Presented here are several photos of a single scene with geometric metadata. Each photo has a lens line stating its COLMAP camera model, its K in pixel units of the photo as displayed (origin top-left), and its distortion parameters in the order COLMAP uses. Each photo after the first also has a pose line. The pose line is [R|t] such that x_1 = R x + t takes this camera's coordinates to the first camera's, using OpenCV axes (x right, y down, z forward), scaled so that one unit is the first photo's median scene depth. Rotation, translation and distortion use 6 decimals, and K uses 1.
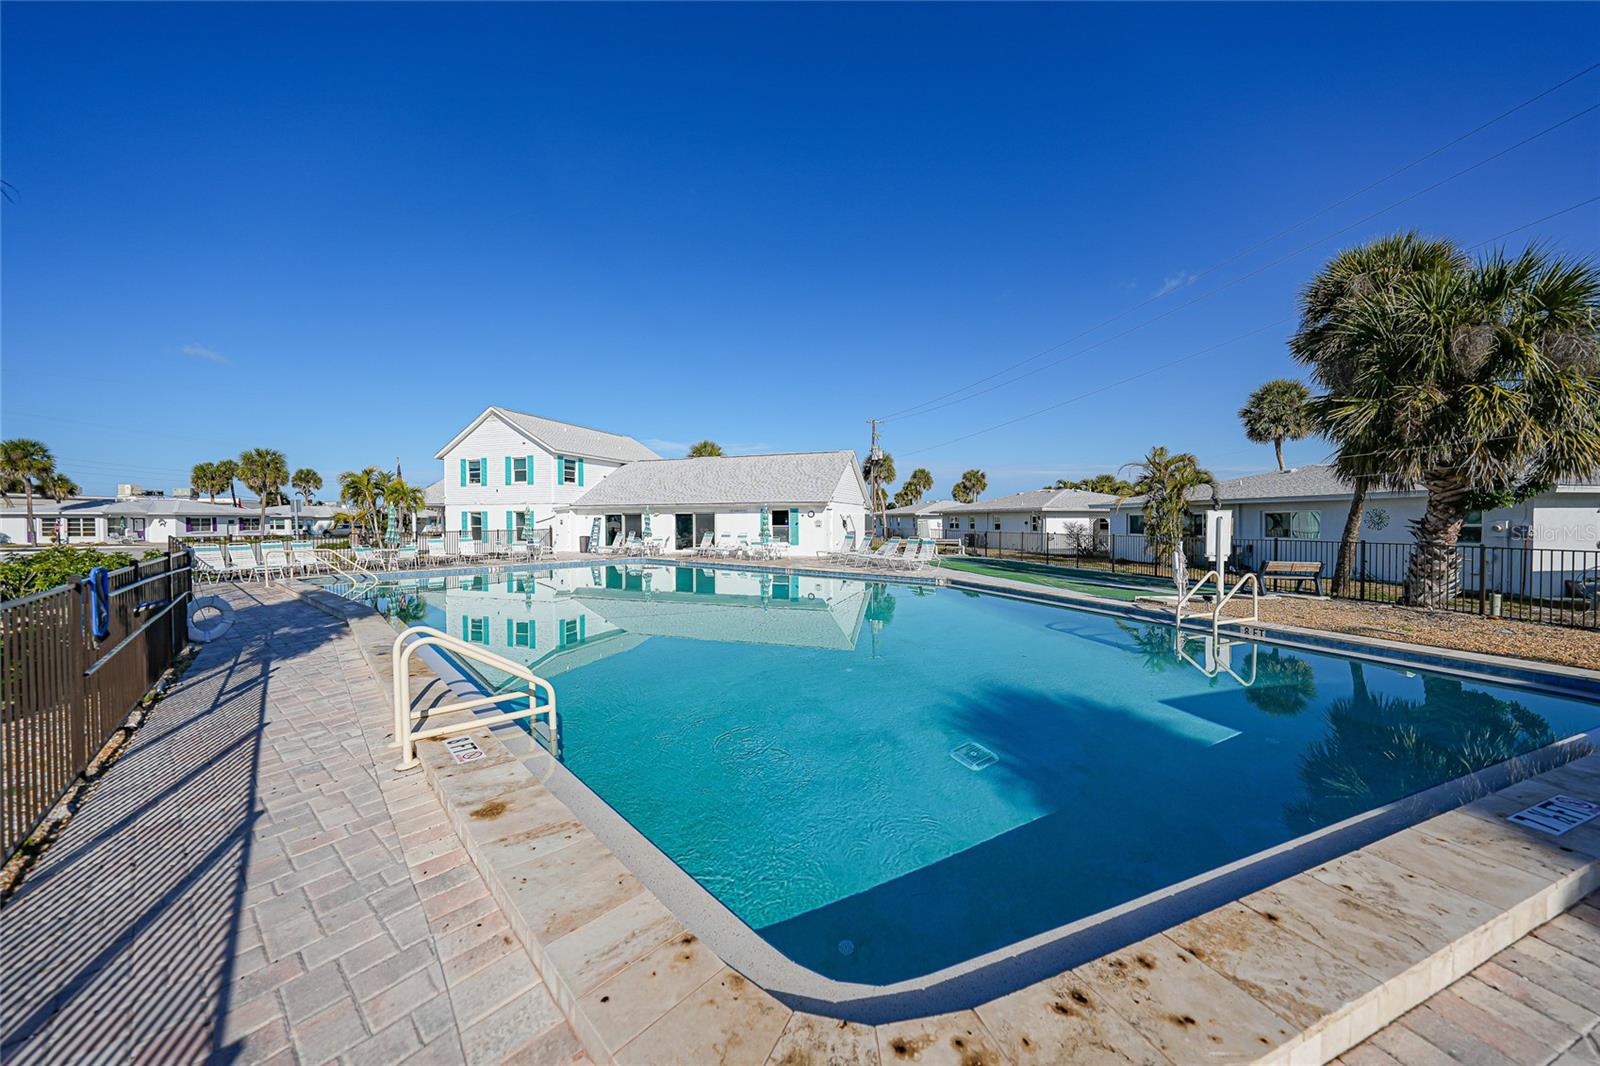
lens RADIAL K [[556.5, 0, 801.5], [0, 556.5, 525.2], [0, 0, 1]] dist [-0.013625, -0.000243]
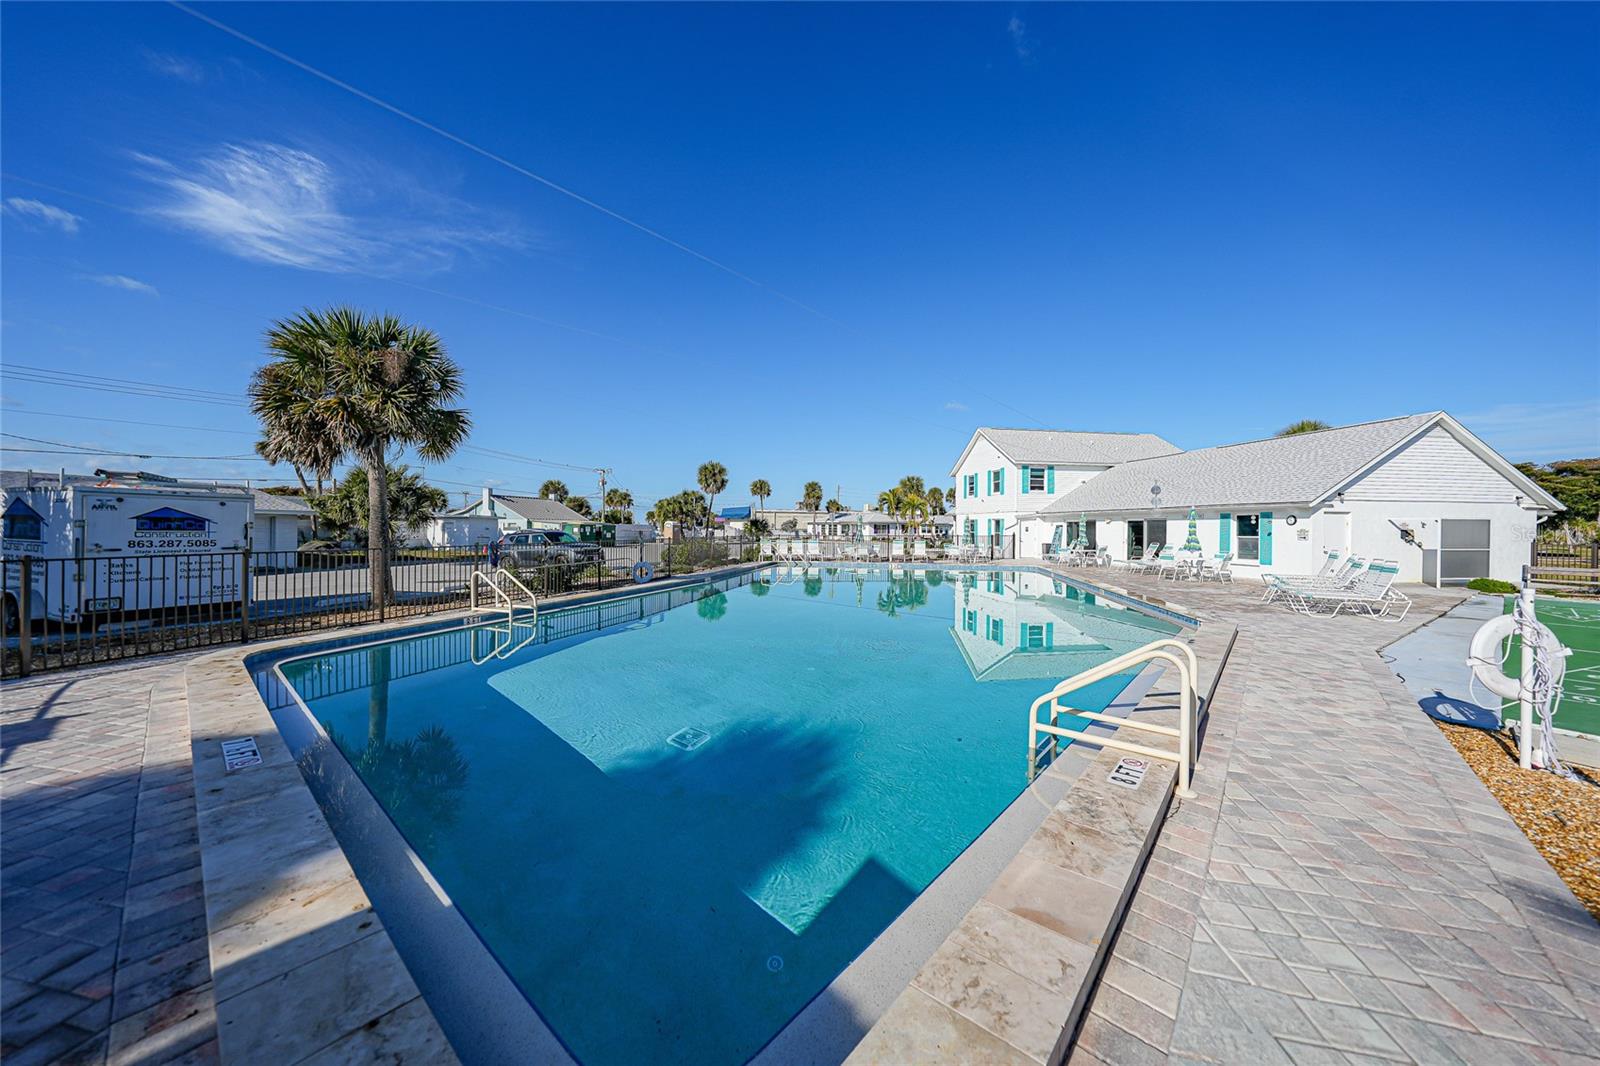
lens RADIAL K [[556.5, 0, 804.2], [0, 556.5, 527.4], [0, 0, 1]] dist [-0.013625, -0.000243]
pose [[0.473833, 0.004701, -0.880602, 0.285208], [-0.011618, 0.999932, -0.000913, -0.003151], [0.880538, 0.010663, 0.473856, 0.138440]]
